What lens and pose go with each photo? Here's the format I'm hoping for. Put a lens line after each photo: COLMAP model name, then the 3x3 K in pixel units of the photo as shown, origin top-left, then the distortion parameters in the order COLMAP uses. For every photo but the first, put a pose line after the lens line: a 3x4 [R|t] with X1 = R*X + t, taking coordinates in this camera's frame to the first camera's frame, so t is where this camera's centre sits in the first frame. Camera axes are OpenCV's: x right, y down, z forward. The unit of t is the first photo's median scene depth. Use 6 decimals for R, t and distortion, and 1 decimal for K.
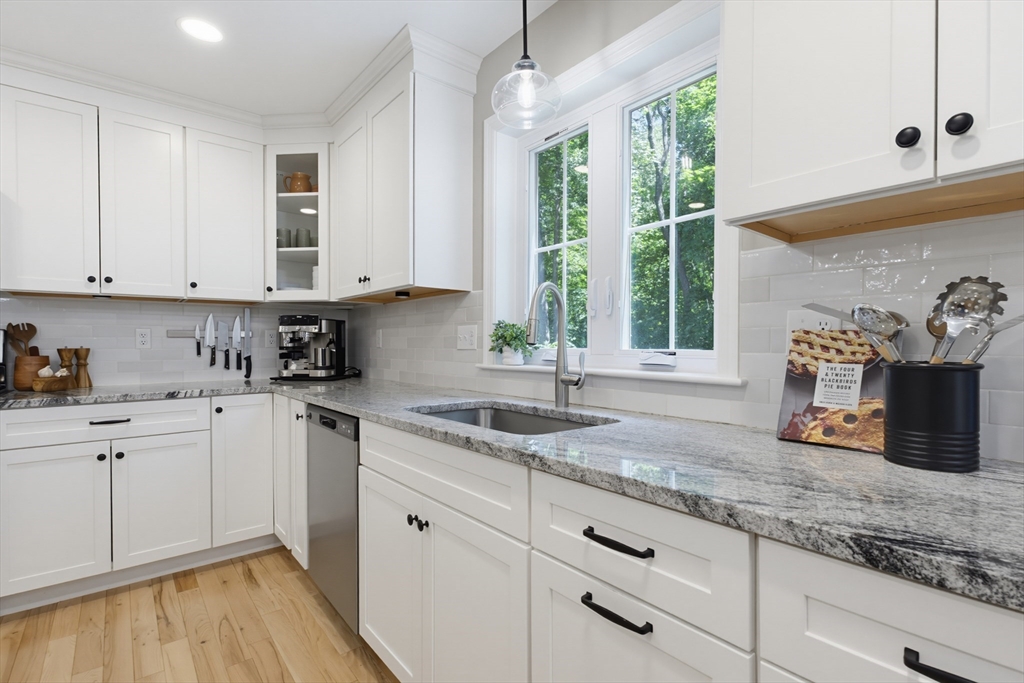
lens RADIAL K [[491.0, 0, 515.8], [0, 491.0, 345.4], [0, 0, 1]] dist [0.012677, -0.000905]
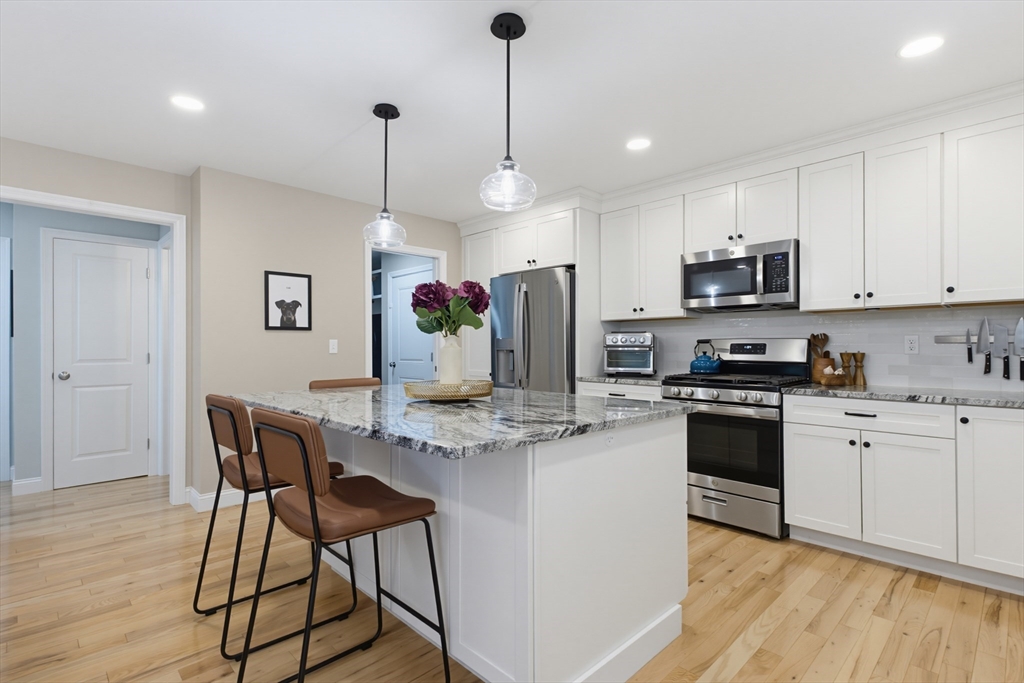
lens RADIAL K [[491.0, 0, 515.8], [0, 491.0, 345.4], [0, 0, 1]] dist [0.012677, -0.000905]
pose [[0.094271, -0.000716, -0.995546, 0.262939], [-0.006083, 0.999981, -0.001295, -0.005911], [0.995528, 0.006178, 0.094265, 0.055223]]
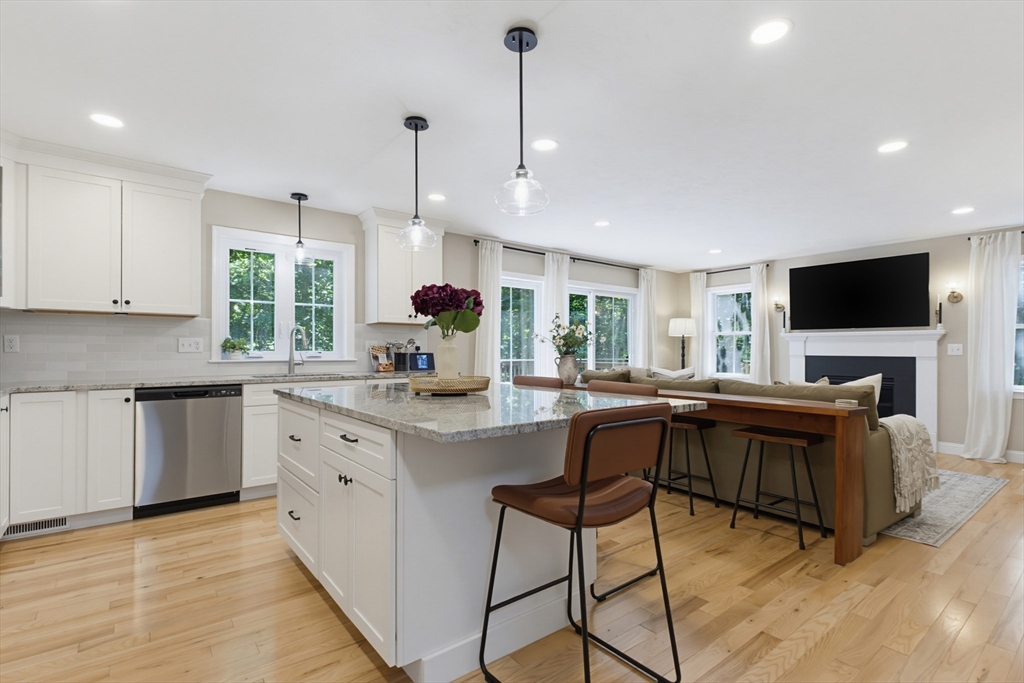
lens RADIAL K [[491.0, 0, 515.8], [0, 491.0, 345.4], [0, 0, 1]] dist [0.012677, -0.000905]
pose [[0.014778, 0.012970, 0.999807, -1.703963], [0.003036, 0.999911, -0.013016, 0.010146], [-0.999886, 0.003228, 0.014737, -0.131211]]
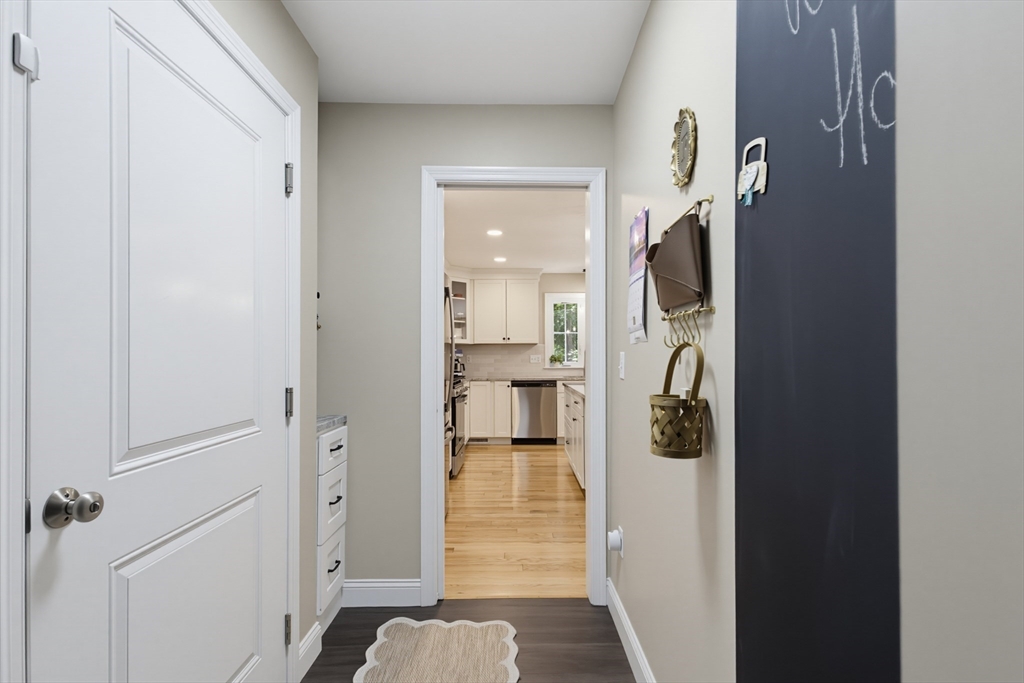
lens RADIAL K [[491.0, 0, 515.8], [0, 491.0, 345.4], [0, 0, 1]] dist [0.012677, -0.000905]
pose [[0.643145, 0.007728, 0.765706, -2.498162], [0.002208, 0.999926, -0.011947, -0.062676], [-0.765741, 0.009375, 0.643080, -0.896530]]
